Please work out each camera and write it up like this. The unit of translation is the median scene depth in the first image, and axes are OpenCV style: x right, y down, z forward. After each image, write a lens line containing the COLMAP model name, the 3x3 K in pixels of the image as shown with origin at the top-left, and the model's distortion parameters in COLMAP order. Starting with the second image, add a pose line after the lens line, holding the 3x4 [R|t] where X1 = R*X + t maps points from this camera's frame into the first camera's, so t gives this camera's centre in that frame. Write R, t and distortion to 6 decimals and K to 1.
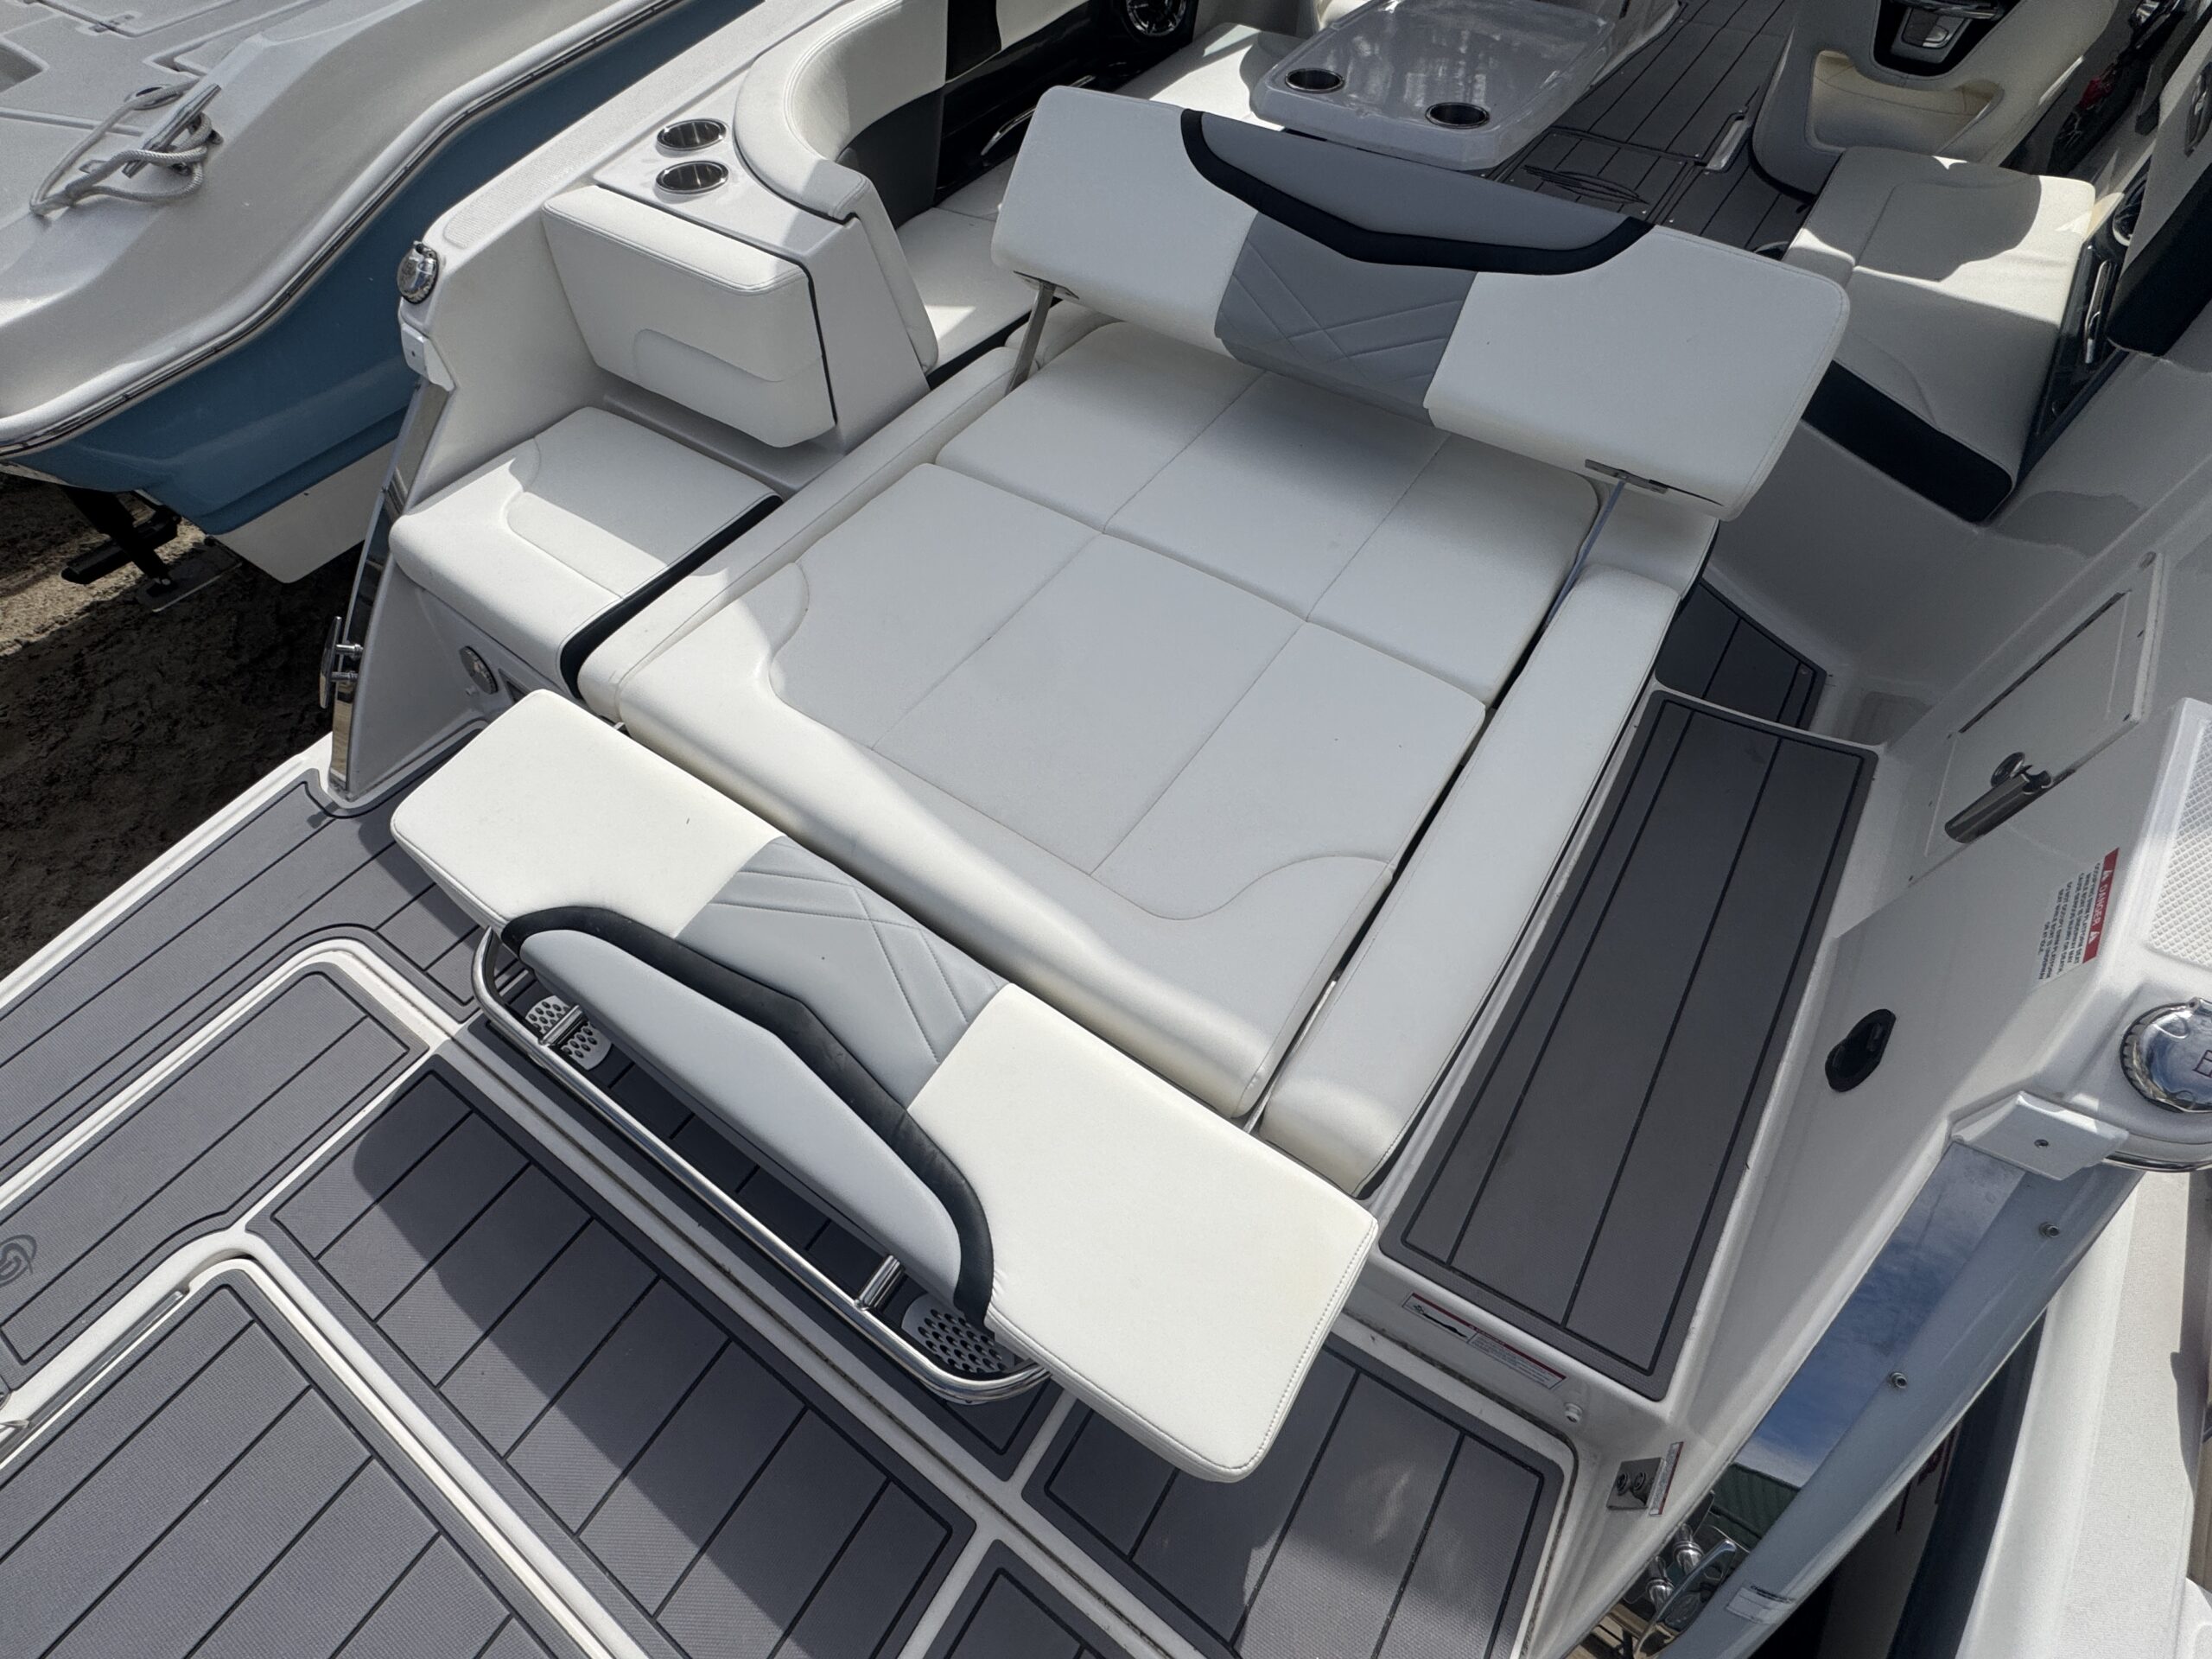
lens RADIAL K [[981.6, 0, 1106.2], [0, 981.6, 831.7], [0, 0, 1]] dist [-0.004573, 0.000451]
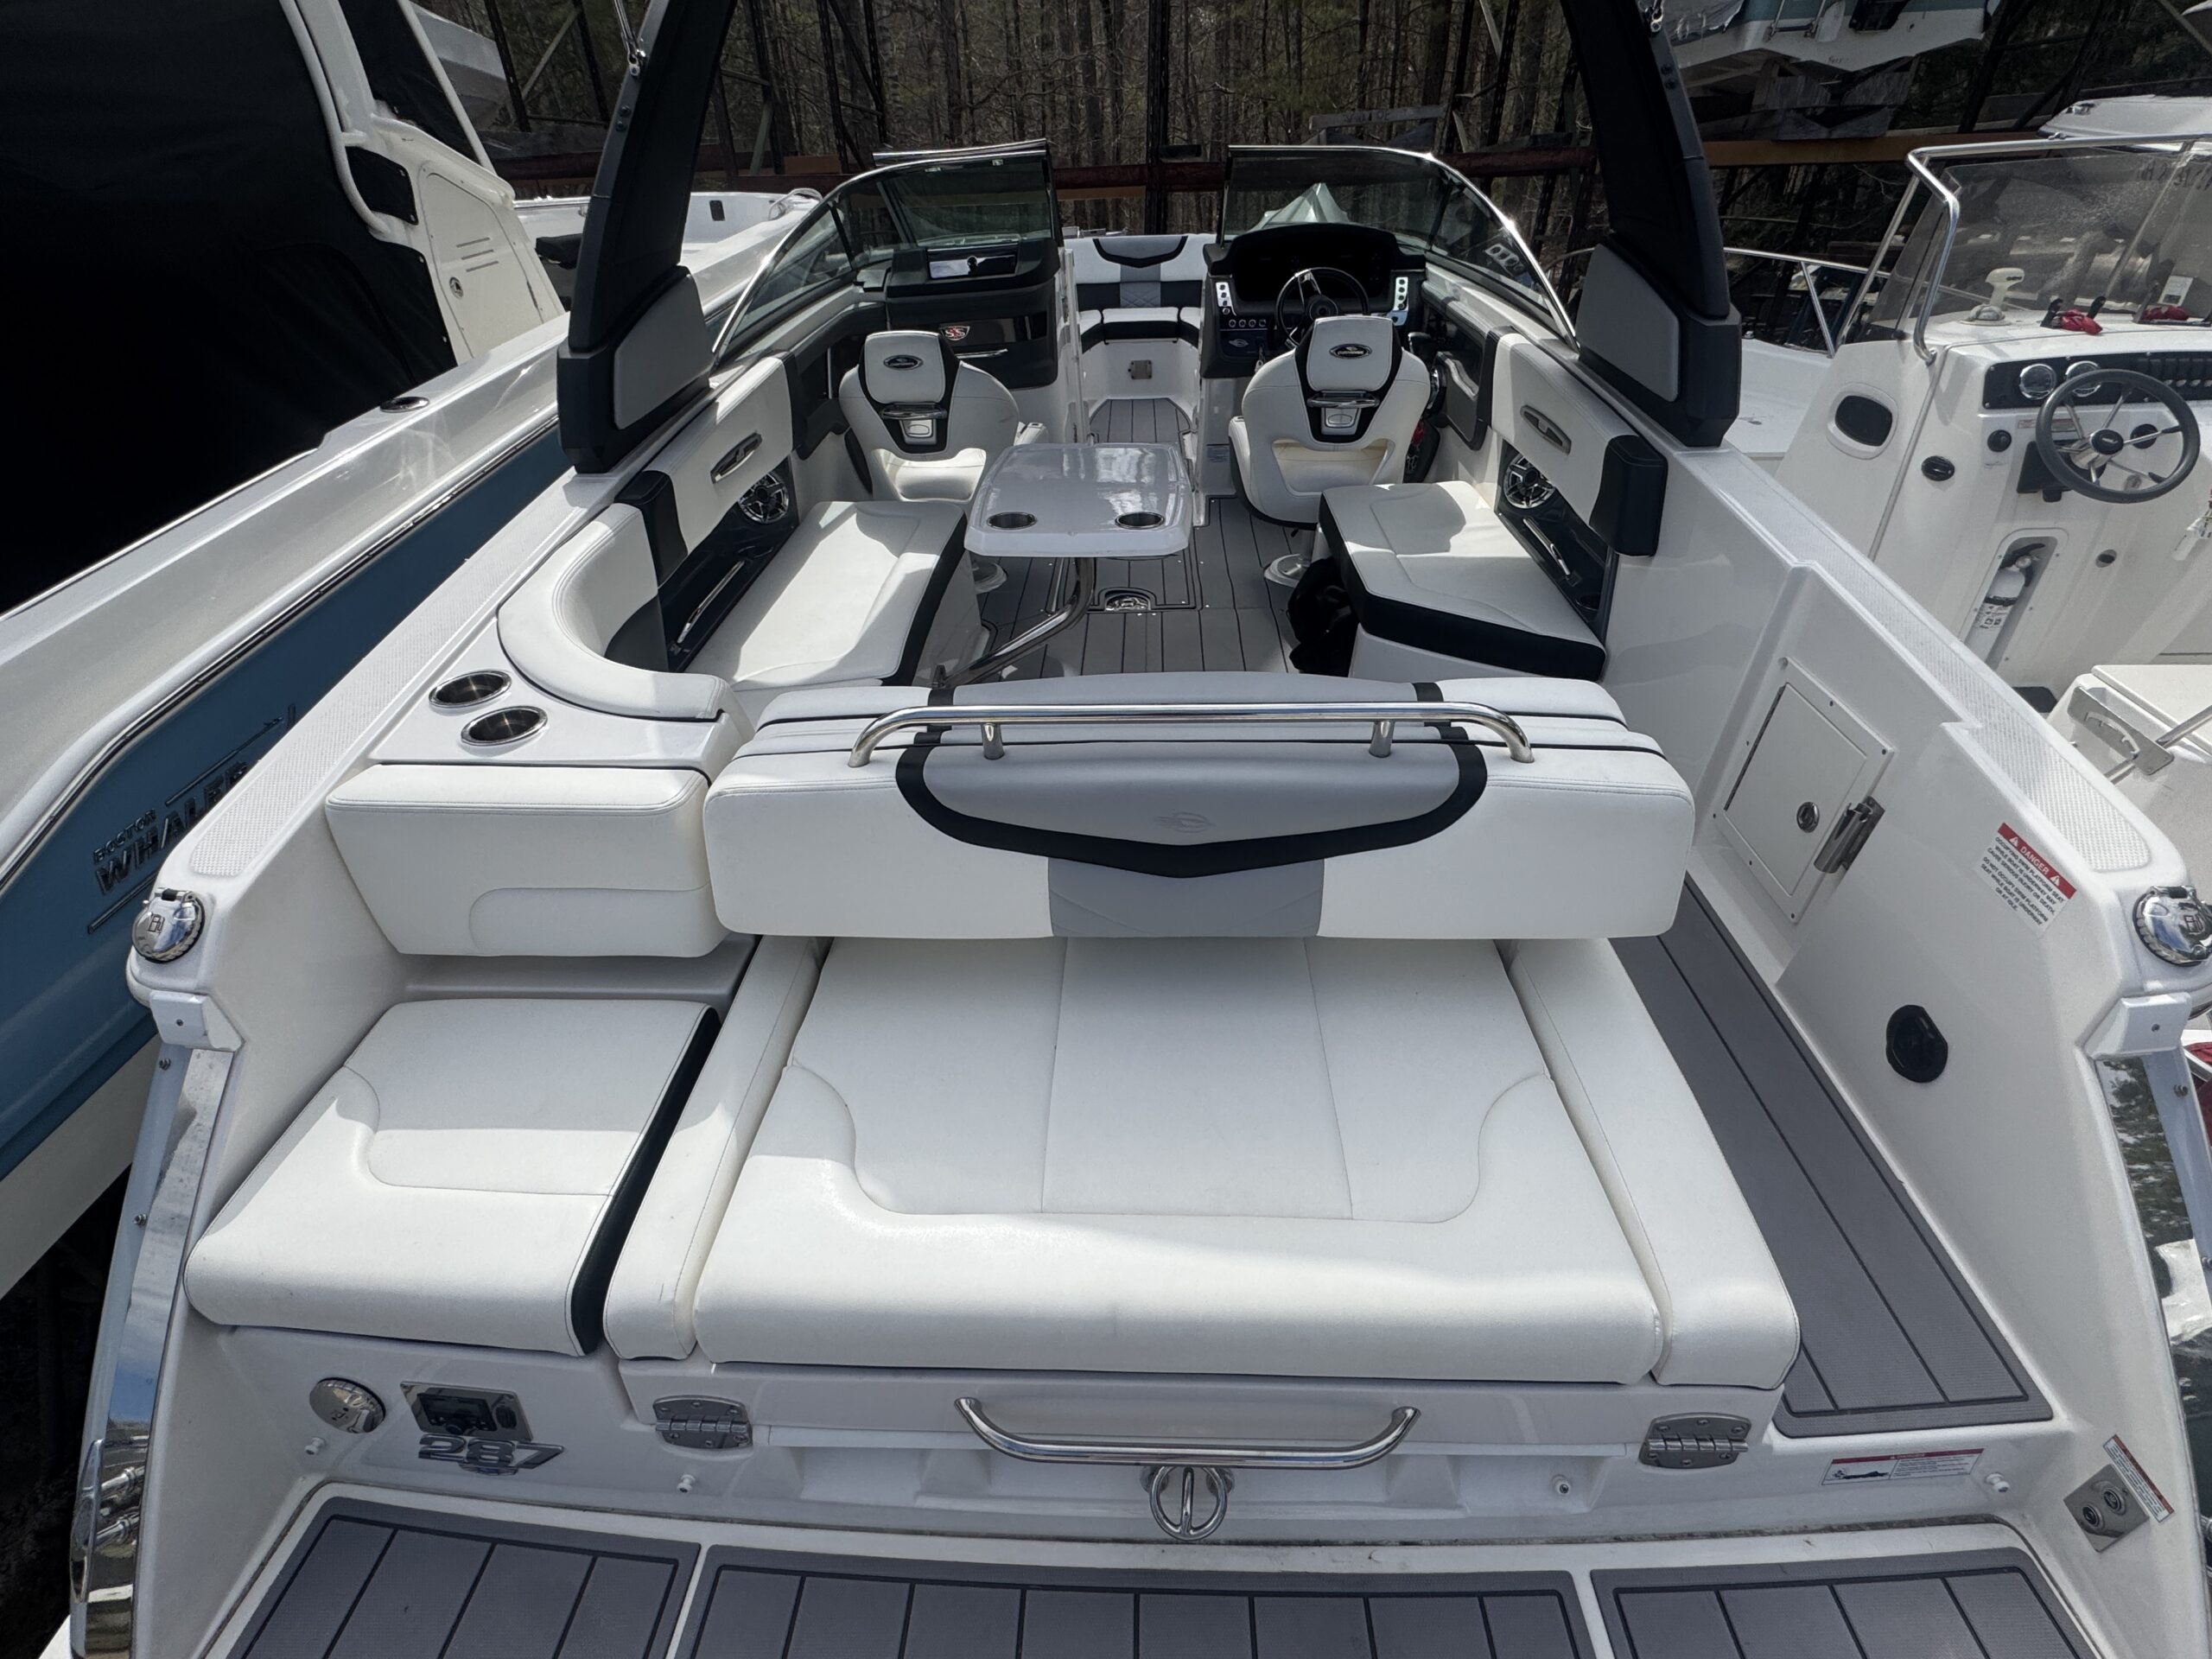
lens RADIAL K [[981.6, 0, 1107.9], [0, 981.6, 827.5], [0, 0, 1]] dist [-0.004573, 0.000451]
pose [[0.845838, -0.317321, 0.428796, -0.338540], [0.445431, 0.862430, -0.240429, -0.107121], [-0.293513, 0.394363, 0.870820, 0.070603]]
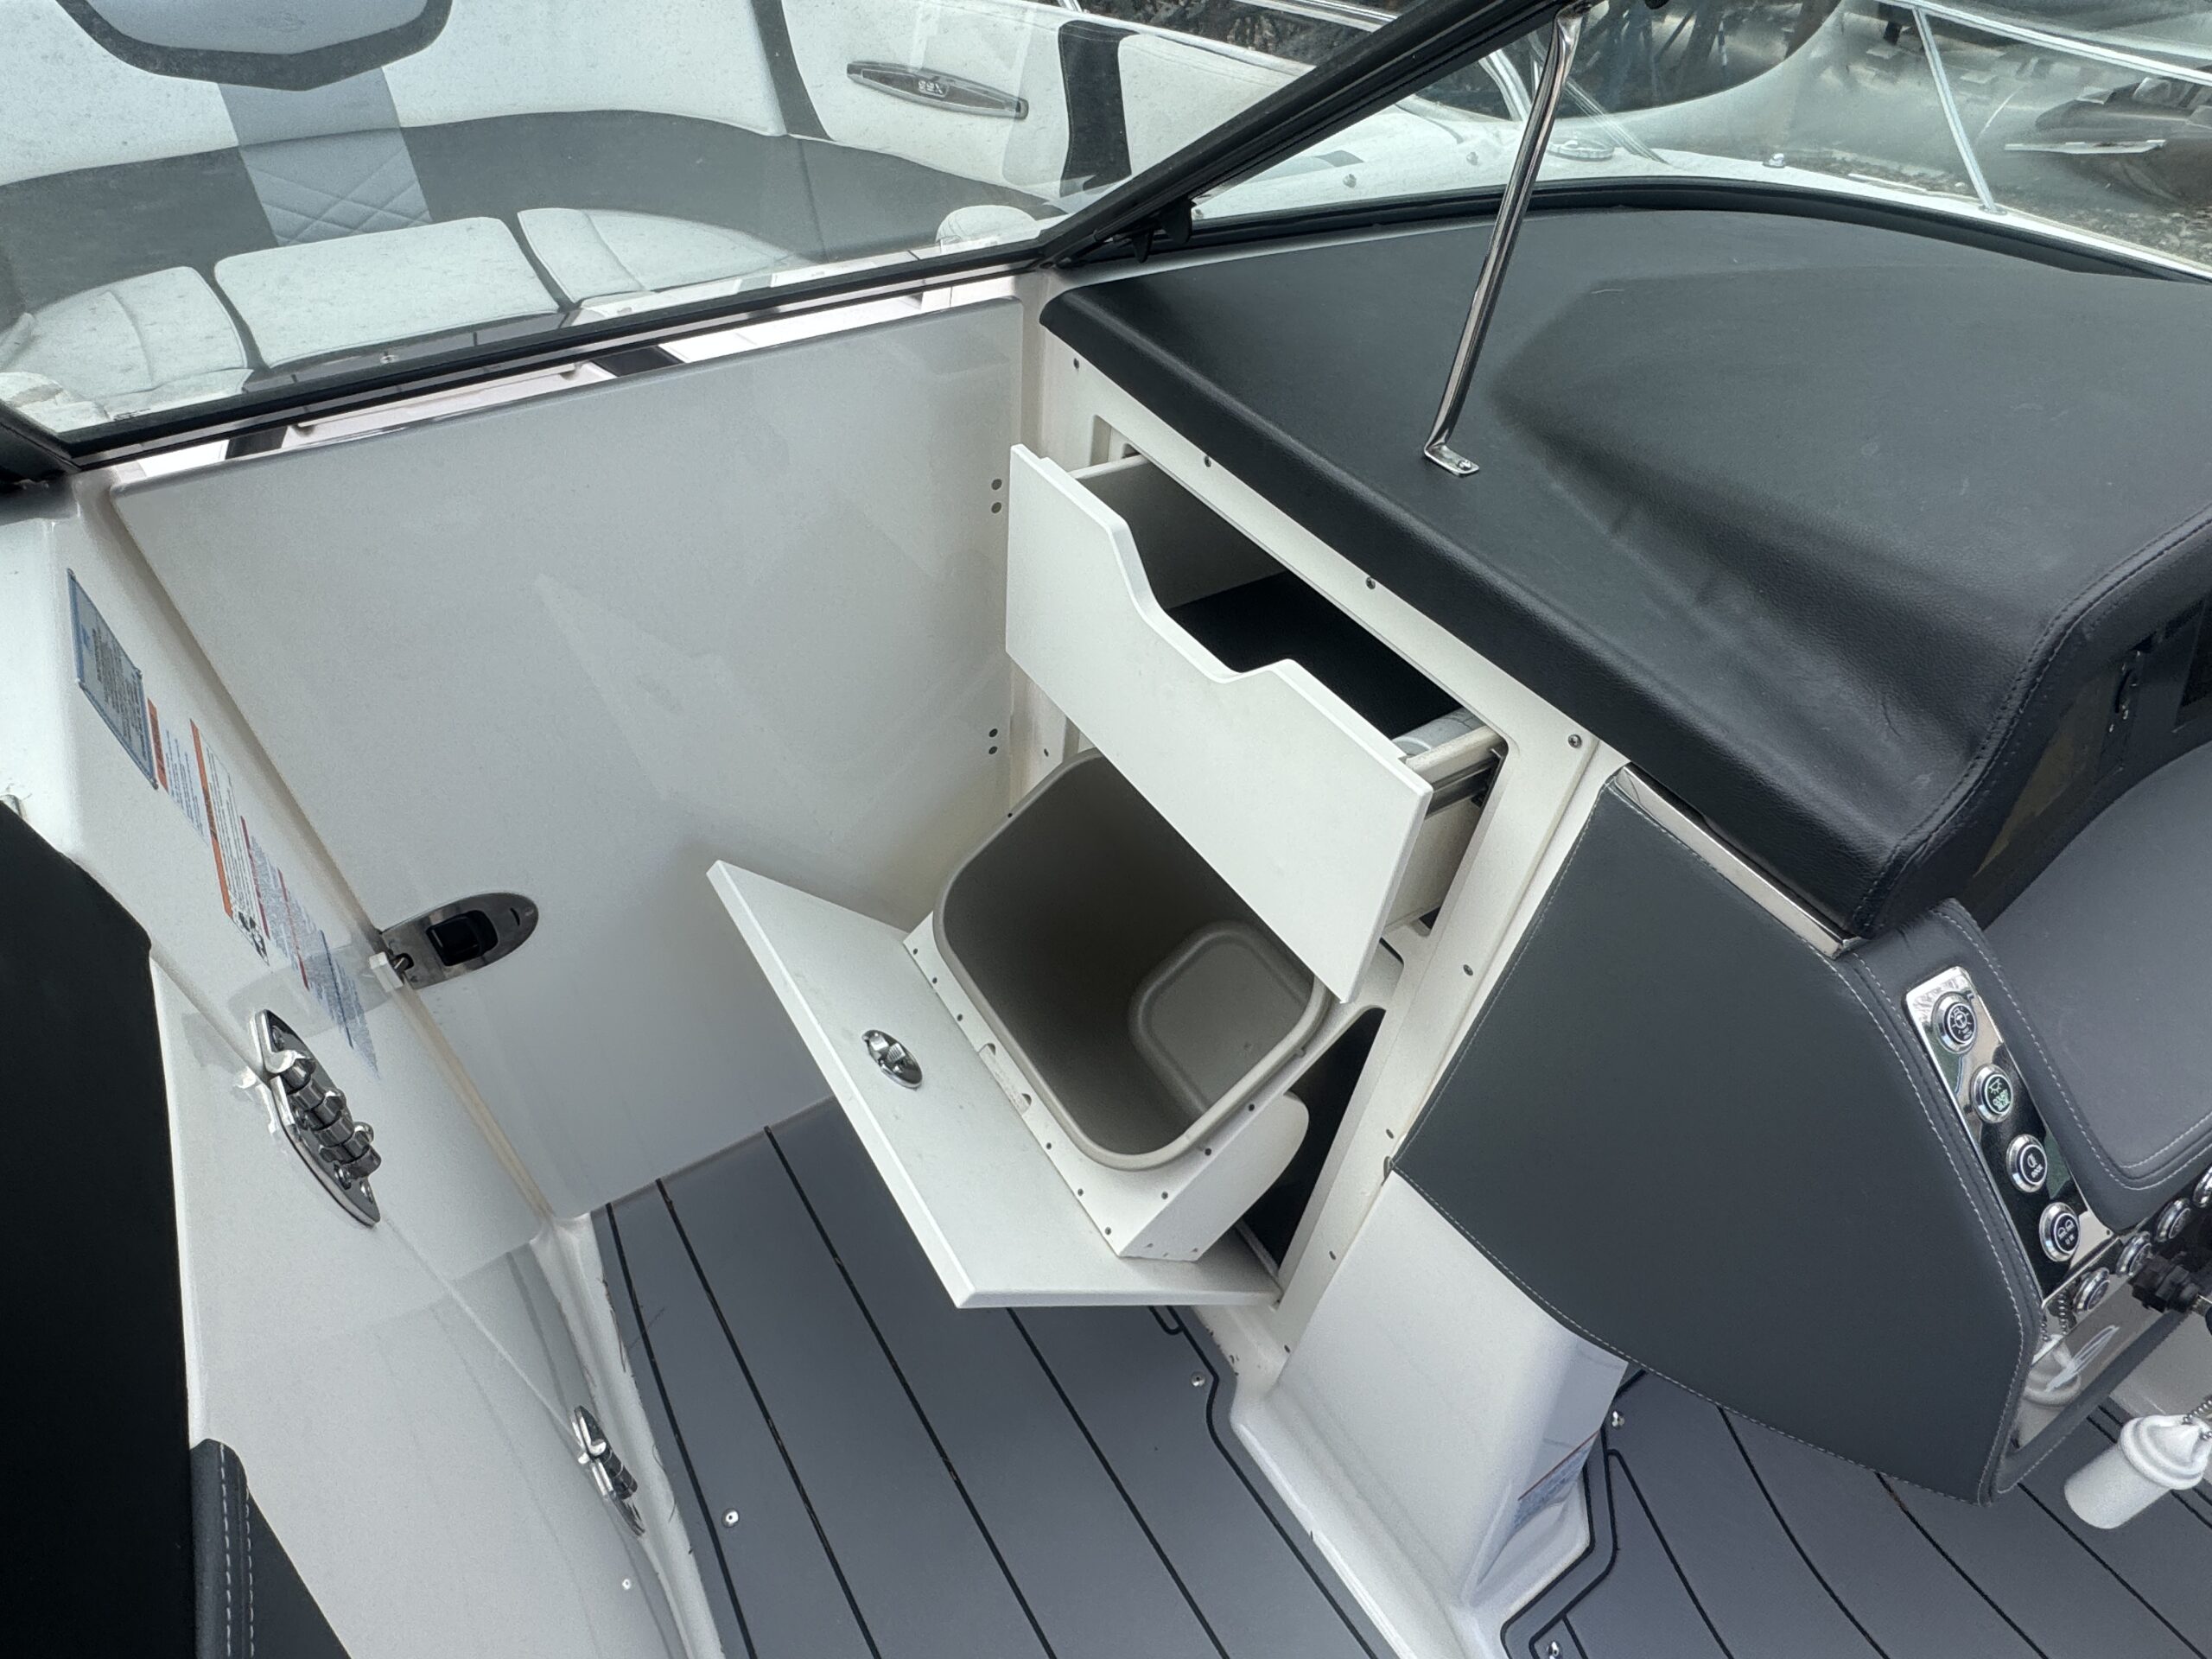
lens RADIAL K [[1242.5, 0, 1096.8], [0, 1242.5, 824.8], [0, 0, 1]] dist [-0.004681, 0.000891]
pose [[0.384388, -0.623580, 0.680730, 0.948928], [0.722263, 0.662389, 0.198939, -1.861601], [-0.574962, 0.415197, 0.705003, 1.327522]]
